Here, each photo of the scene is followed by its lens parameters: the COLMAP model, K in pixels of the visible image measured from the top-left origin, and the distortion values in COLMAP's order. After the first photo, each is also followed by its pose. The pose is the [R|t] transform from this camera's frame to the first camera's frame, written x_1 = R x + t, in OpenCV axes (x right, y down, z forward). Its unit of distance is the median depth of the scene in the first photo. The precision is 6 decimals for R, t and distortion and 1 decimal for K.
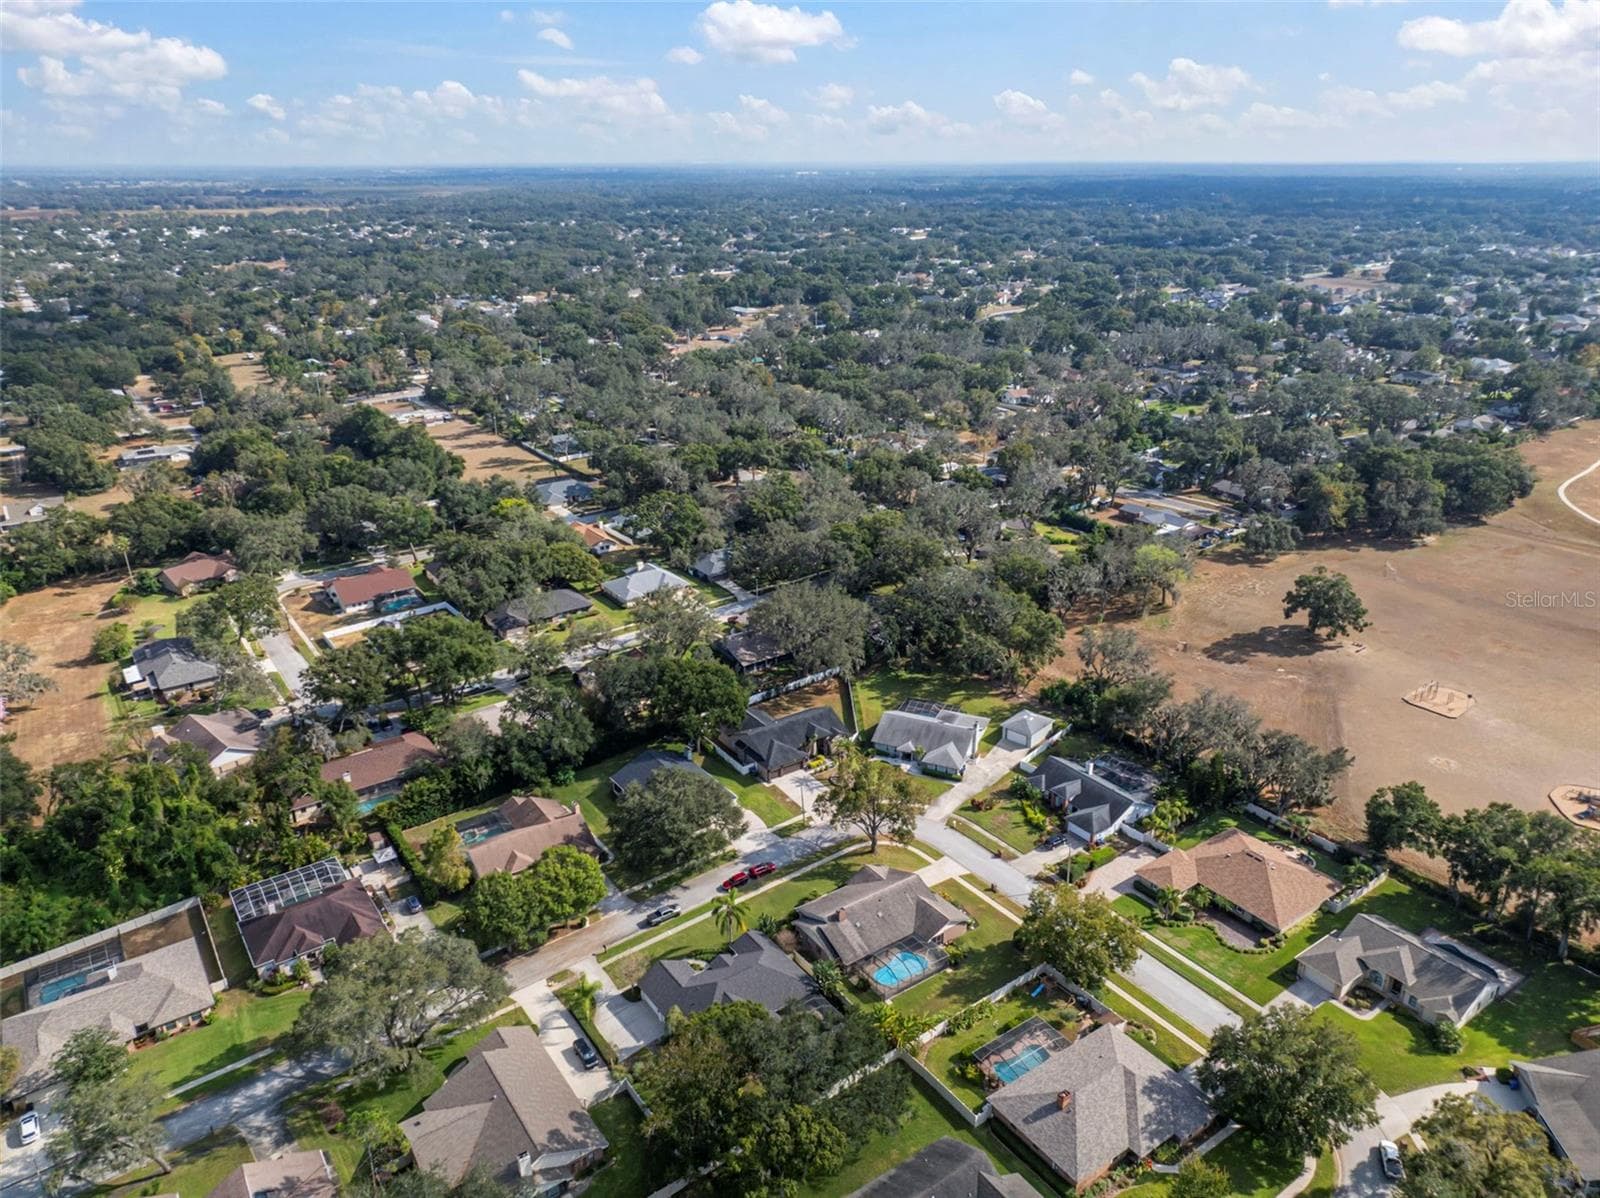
lens RADIAL K [[1114.2, 0, 799.4], [0, 1114.2, 598.3], [0, 0, 1]] dist [0.006161, 0.002938]
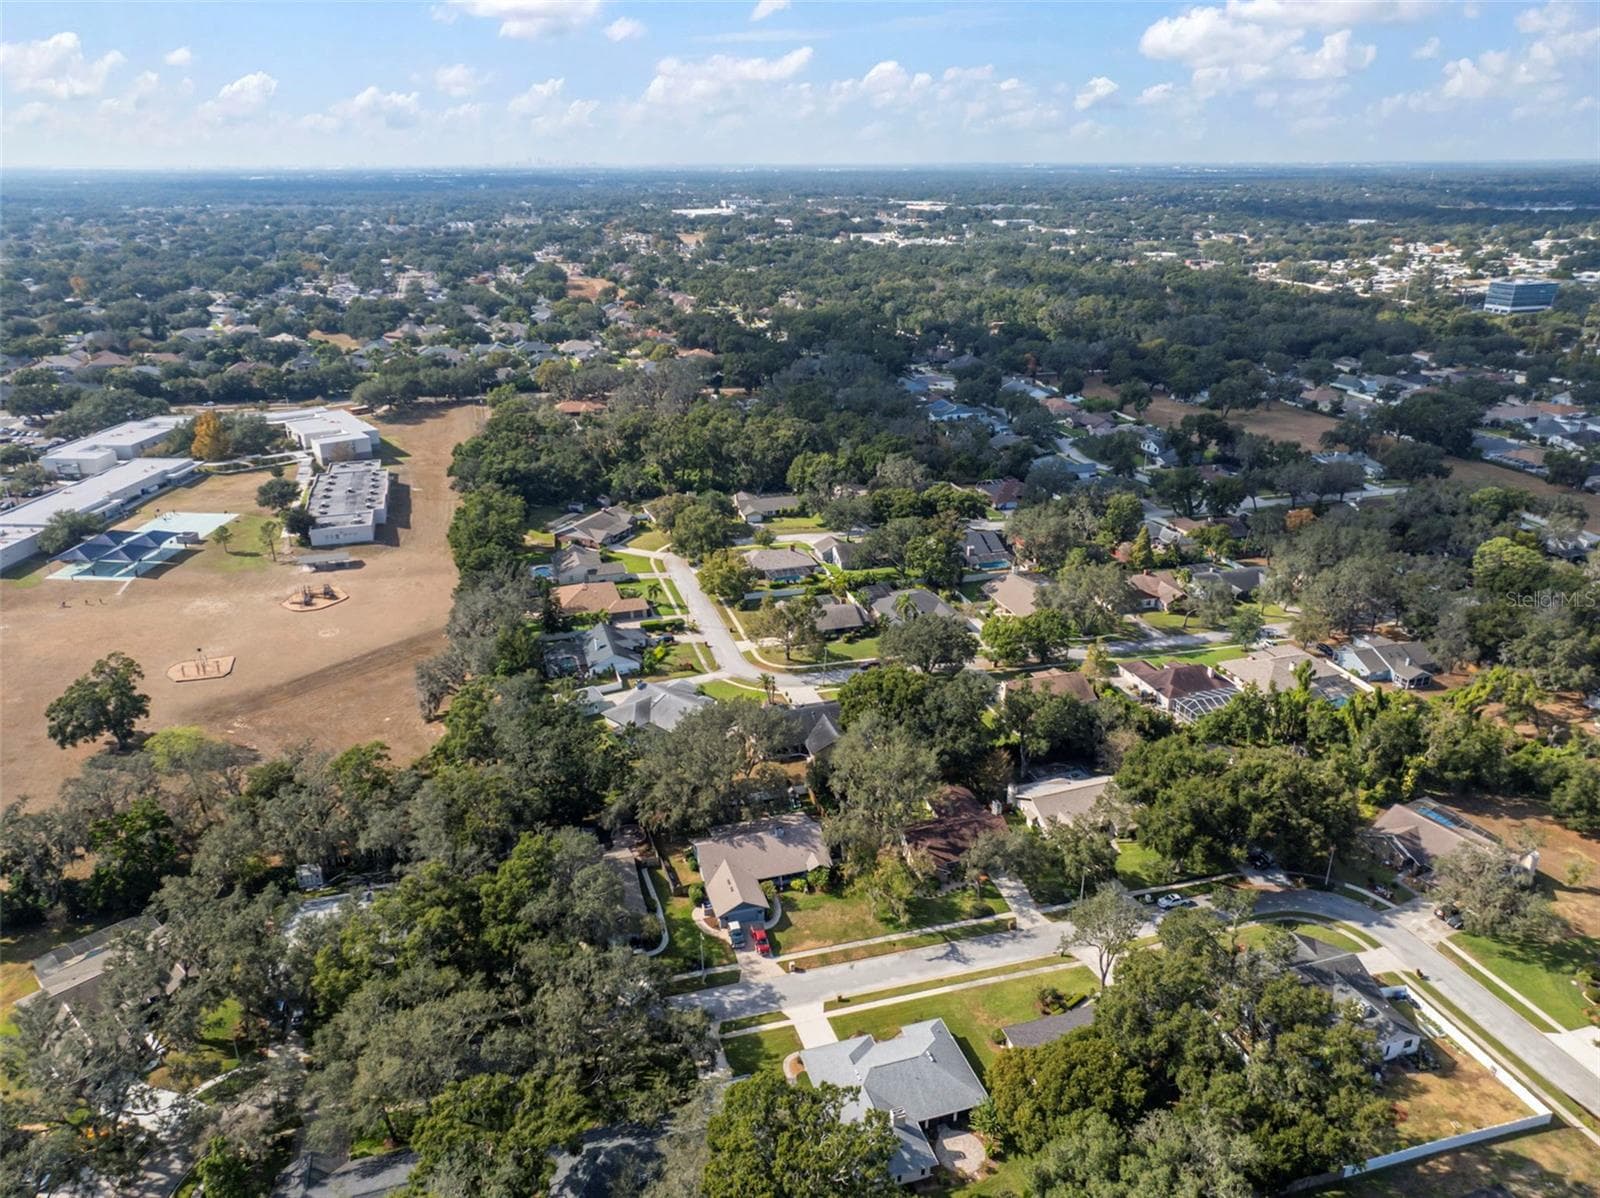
lens RADIAL K [[1114.2, 0, 799.4], [0, 1114.2, 598.3], [0, 0, 1]] dist [0.006161, 0.002938]
pose [[-0.950120, -0.107320, 0.292840, -0.306184], [0.125485, 0.728044, 0.673948, -0.677043], [-0.285528, 0.677078, -0.678262, 1.692449]]
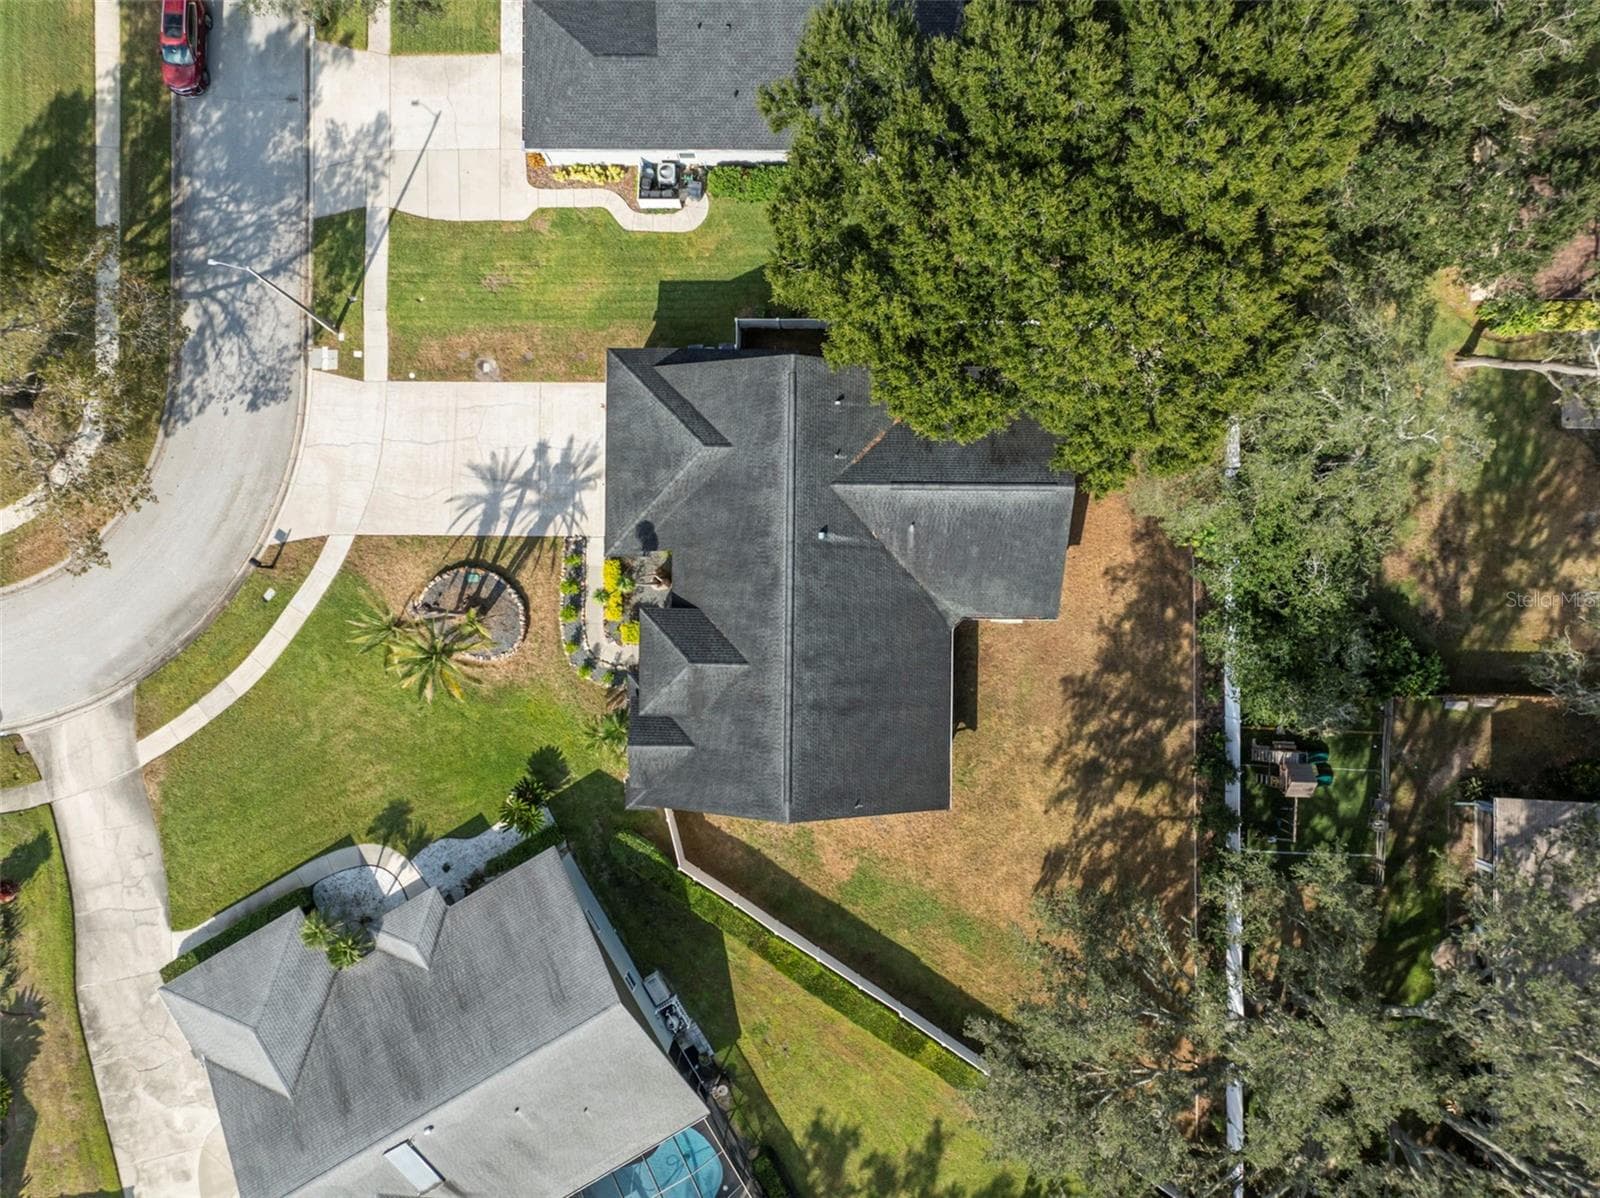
lens RADIAL K [[1114.2, 0, 799.4], [0, 1114.2, 598.3], [0, 0, 1]] dist [0.006161, 0.002938]
pose [[-0.580824, 0.813818, 0.018548, -0.012967], [-0.290713, -0.228658, 0.929086, -0.096046], [0.760348, 0.534243, 0.369398, 0.967404]]
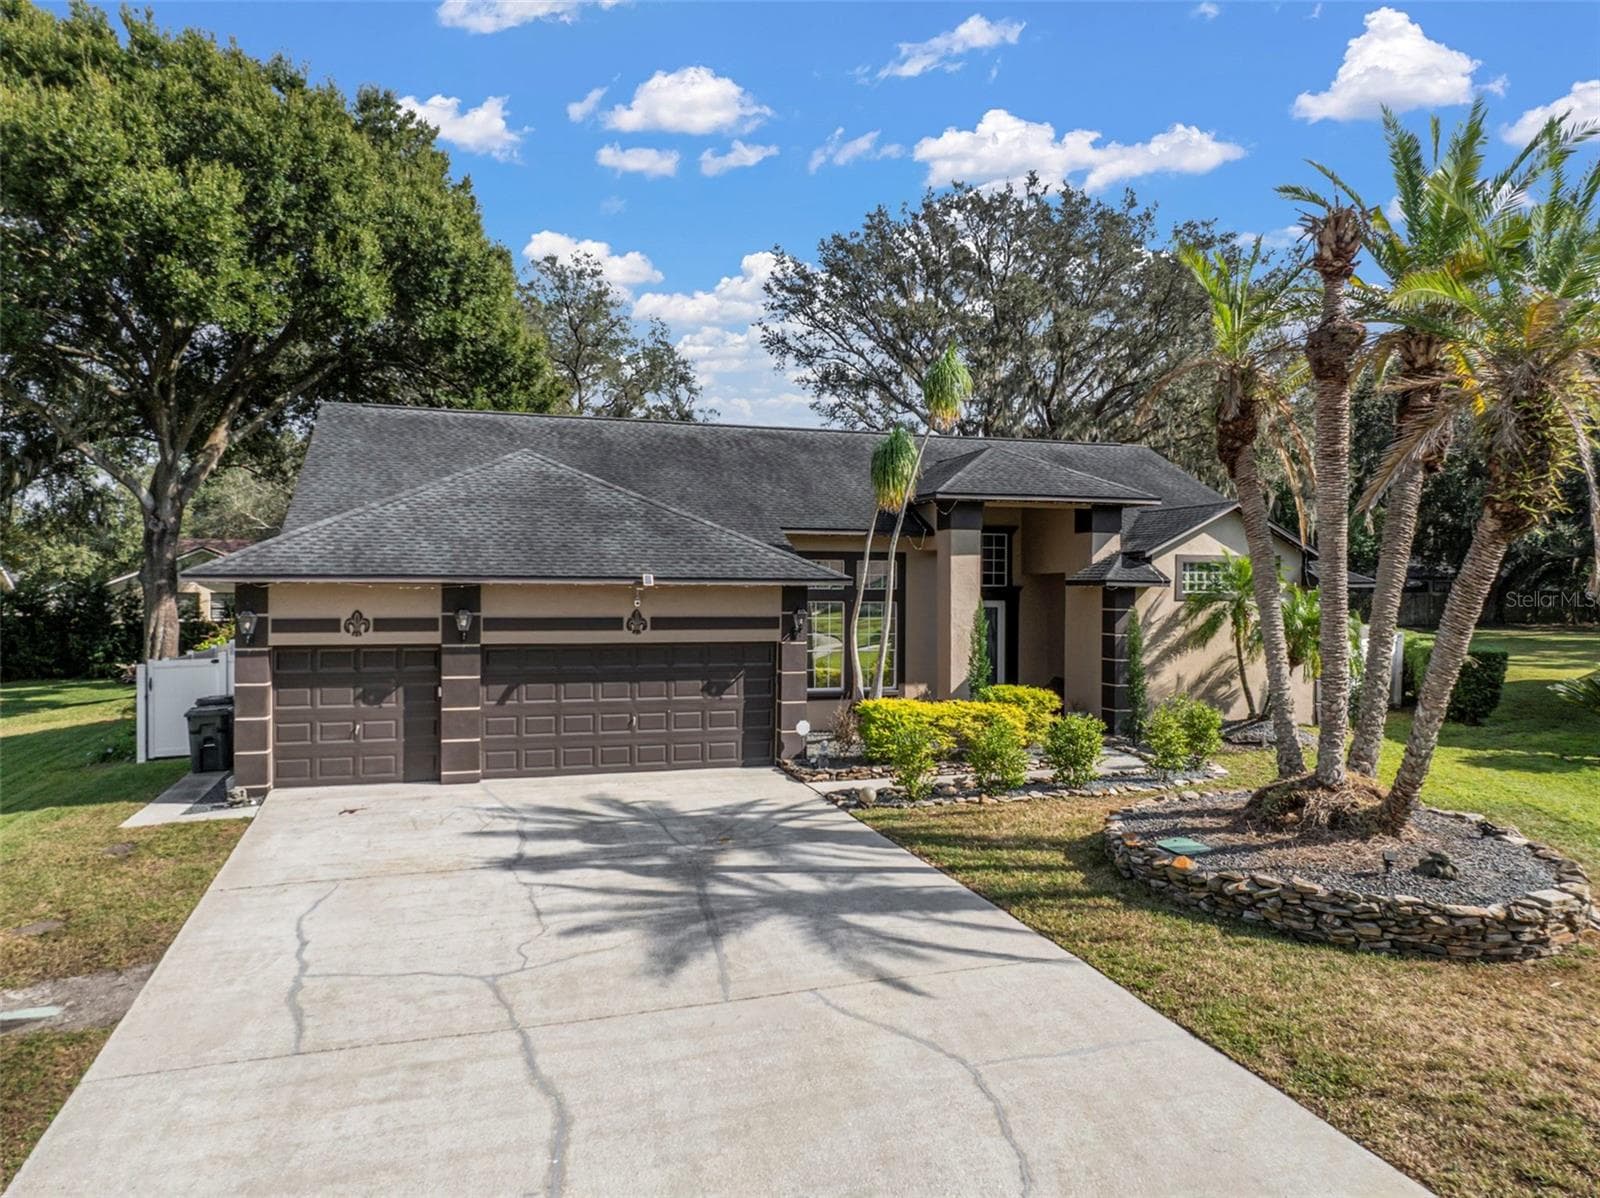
lens RADIAL K [[1114.2, 0, 799.4], [0, 1114.2, 598.3], [0, 0, 1]] dist [0.006161, 0.002938]
pose [[0.956762, 0.012159, -0.290617, 0.029234], [-0.117115, 0.930664, -0.346625, 0.174328], [0.266252, 0.365673, 0.891848, 0.944419]]
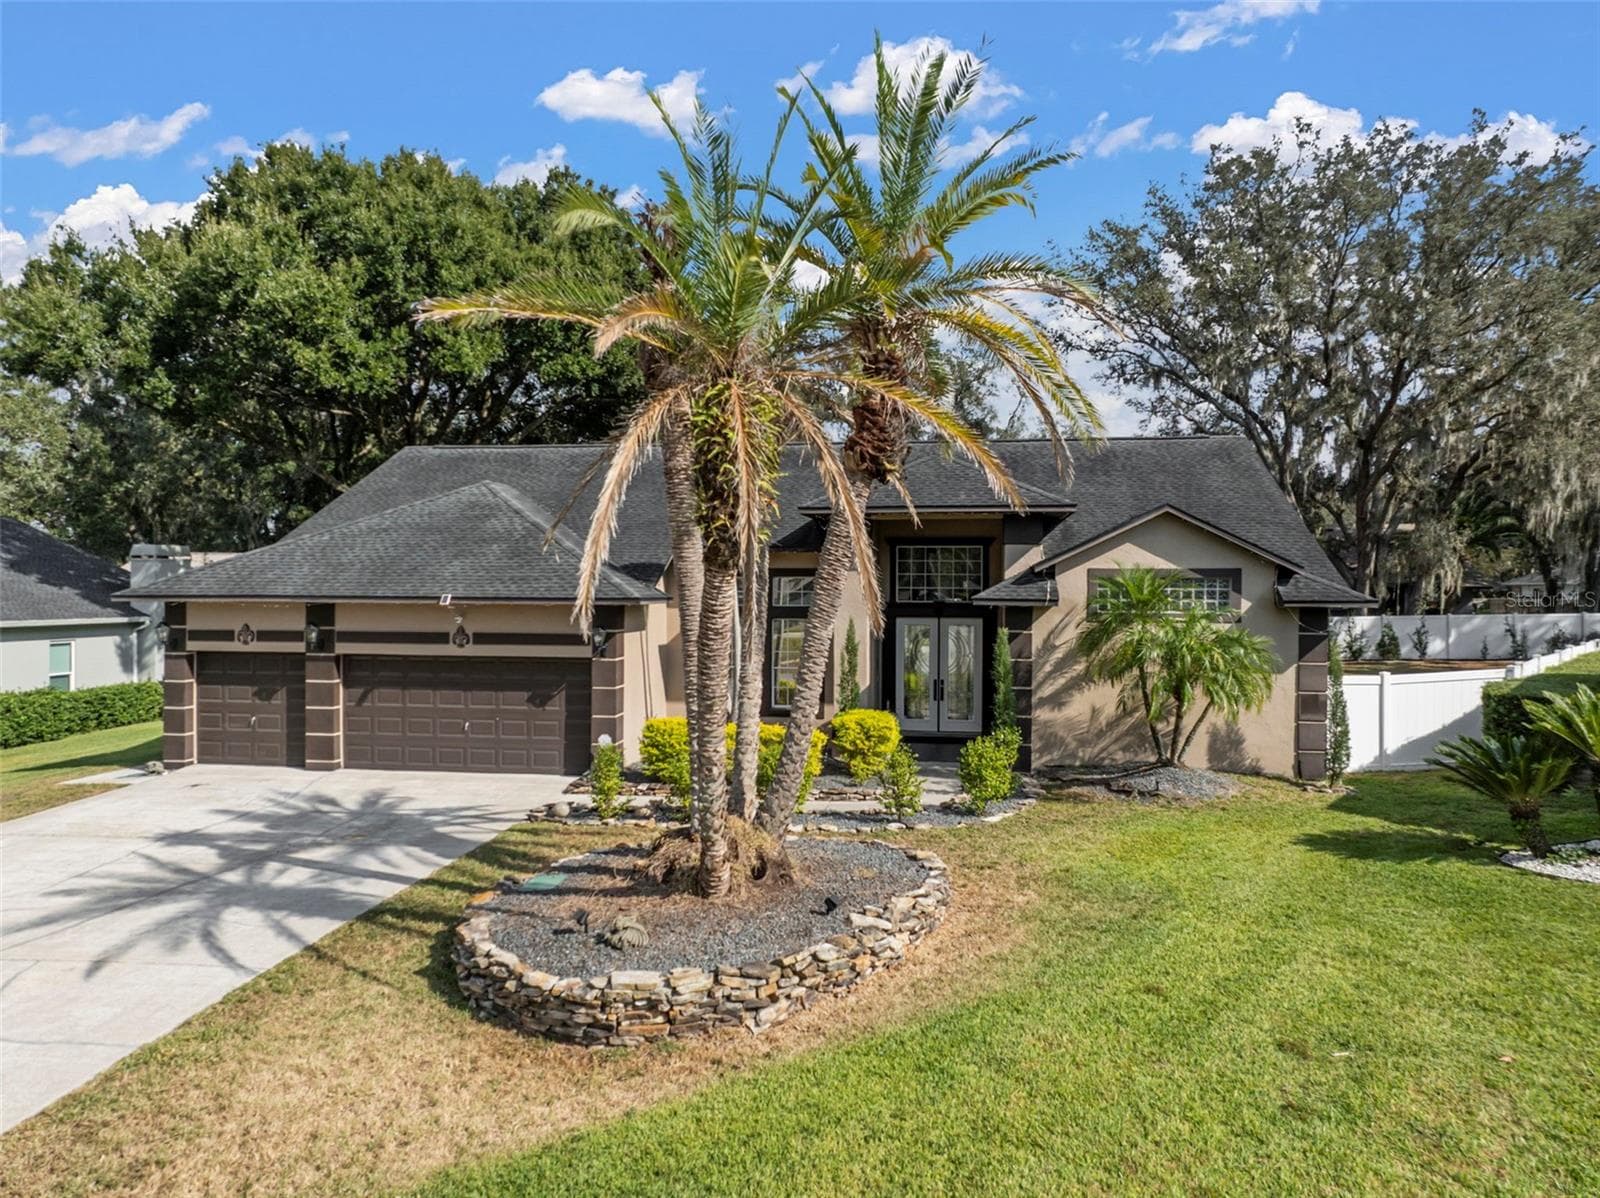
lens RADIAL K [[1114.2, 0, 799.4], [0, 1114.2, 598.3], [0, 0, 1]] dist [0.006161, 0.002938]
pose [[0.728758, 0.013730, -0.684634, 0.076335], [-0.262863, 0.928811, -0.261177, 0.162576], [0.632309, 0.370300, 0.680487, 0.969226]]
